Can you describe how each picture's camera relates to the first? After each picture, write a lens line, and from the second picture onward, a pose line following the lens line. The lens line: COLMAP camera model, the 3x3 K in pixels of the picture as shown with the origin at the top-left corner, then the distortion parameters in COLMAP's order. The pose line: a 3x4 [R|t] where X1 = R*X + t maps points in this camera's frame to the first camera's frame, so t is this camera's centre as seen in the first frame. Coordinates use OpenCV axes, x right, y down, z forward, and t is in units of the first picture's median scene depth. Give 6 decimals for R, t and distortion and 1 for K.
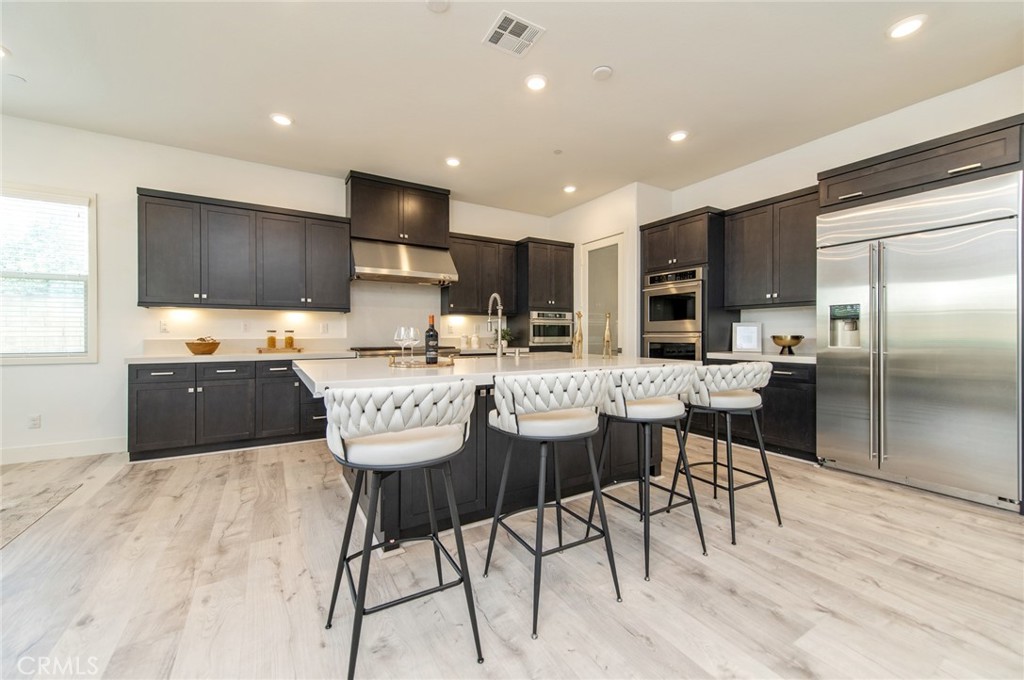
lens RADIAL K [[402.3, 0, 515.3], [0, 402.3, 339.0], [0, 0, 1]] dist [0.014767, -0.003689]
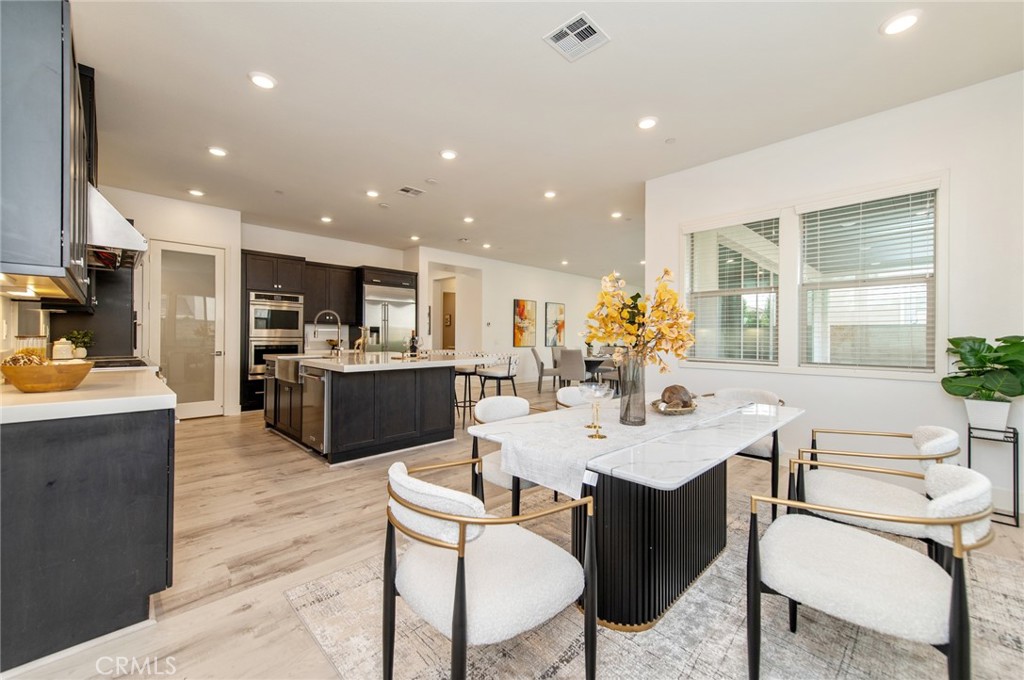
lens RADIAL K [[402.3, 0, 511.6], [0, 402.3, 336.7], [0, 0, 1]] dist [0.014767, -0.003689]
pose [[-0.230496, 0.001098, 0.973073, -1.354129], [0.006190, 0.999981, 0.000337, -0.017080], [-0.973053, 0.006101, -0.230499, 0.633299]]
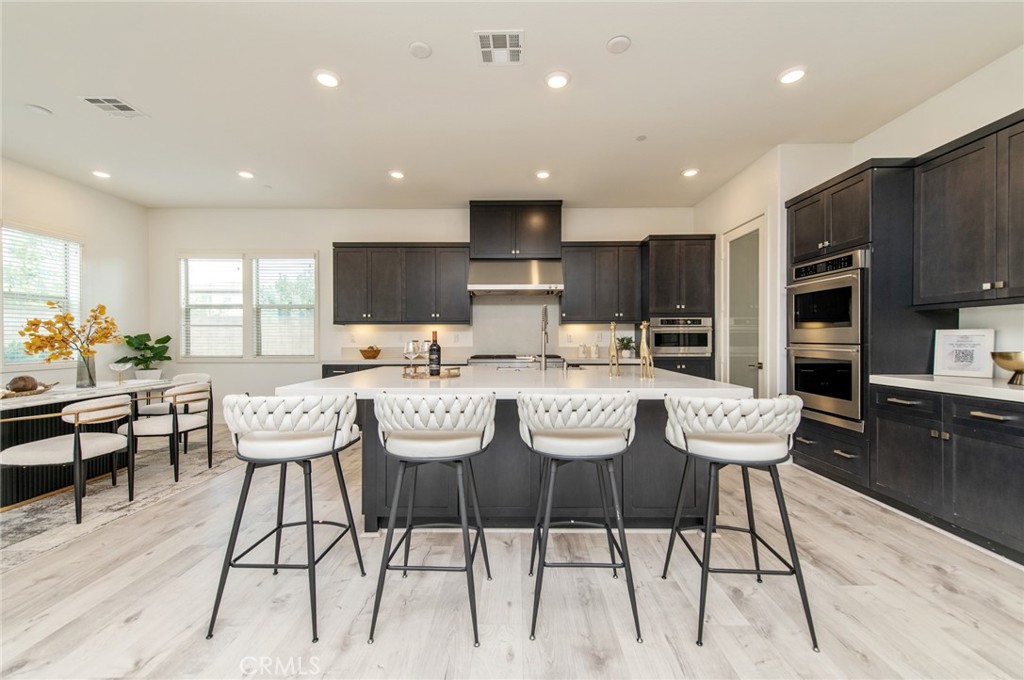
lens RADIAL K [[402.3, 0, 514.4], [0, 402.3, 343.0], [0, 0, 1]] dist [0.014767, -0.003689]
pose [[0.849091, 0.004921, -0.528223, 0.359443], [-0.005020, 0.999987, 0.001248, -0.019016], [0.528222, 0.001592, 0.849105, 0.115425]]
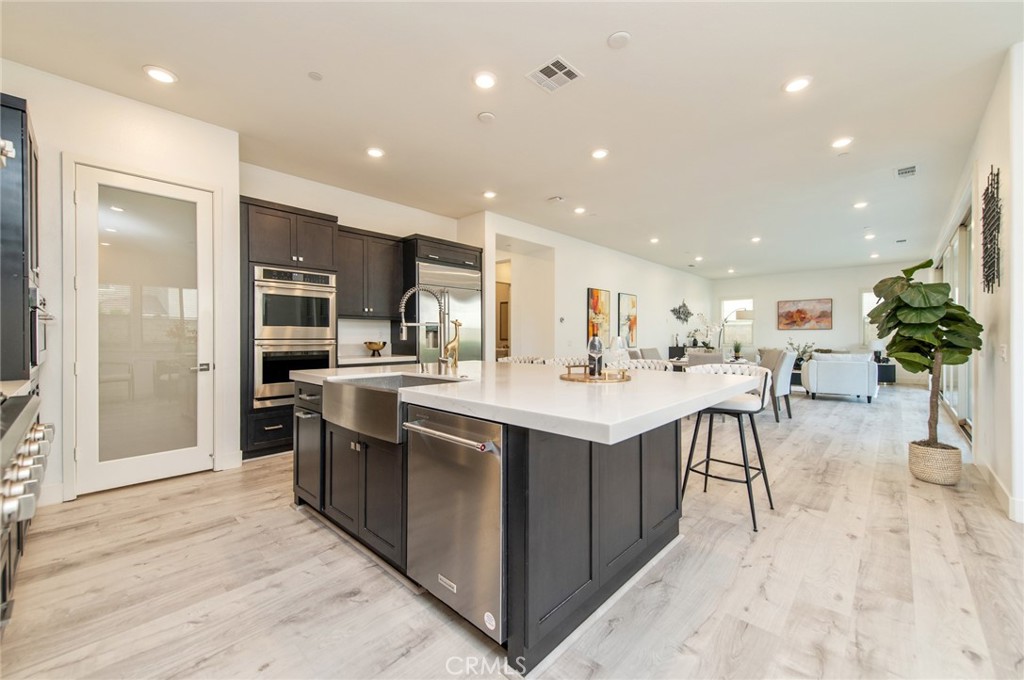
lens RADIAL K [[402.3, 0, 512.5], [0, 402.3, 338.3], [0, 0, 1]] dist [0.014767, -0.003689]
pose [[-0.265256, -0.001386, 0.964177, -0.688186], [0.013948, 0.999889, 0.005274, -0.020482], [-0.964077, 0.014847, -0.265207, 0.924016]]
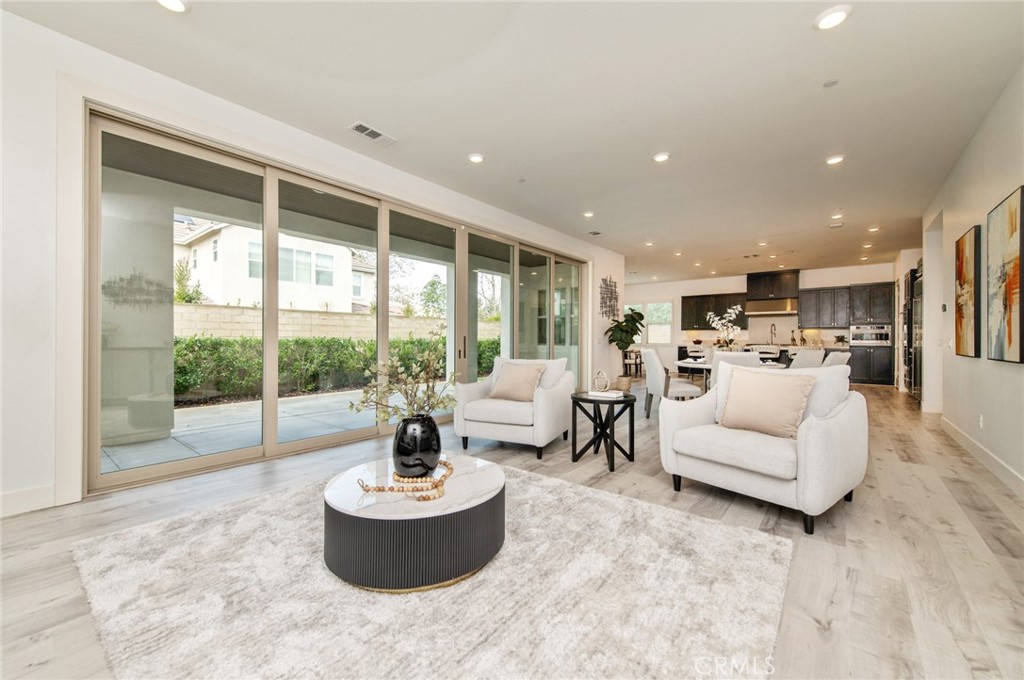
lens RADIAL K [[402.3, 0, 506.8], [0, 402.3, 329.4], [0, 0, 1]] dist [0.014767, -0.003689]
pose [[0.325847, -0.019896, -0.945213, 1.785079], [-0.017694, 0.999475, -0.027138, 0.031716], [0.945257, 0.025568, 0.325324, -1.485463]]
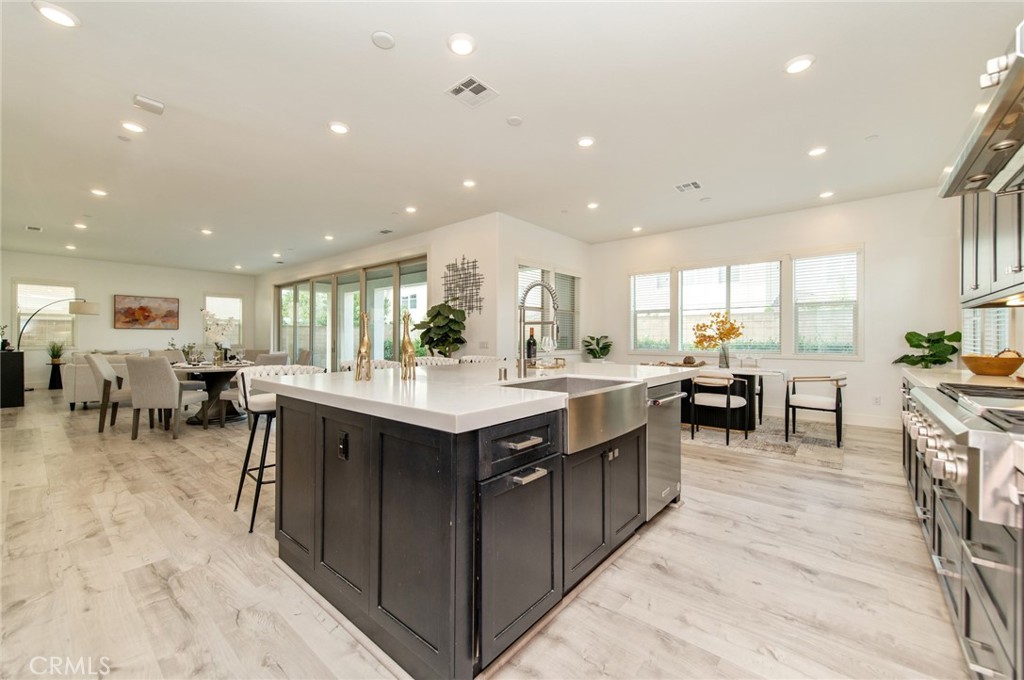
lens RADIAL K [[402.3, 0, 508.1], [0, 402.3, 340.3], [0, 0, 1]] dist [0.014767, -0.003689]
pose [[-0.951088, 0.000168, -0.308919, 0.170499], [-0.005766, 0.999816, 0.018295, -0.026754], [0.308865, 0.019181, -0.950912, 1.420843]]
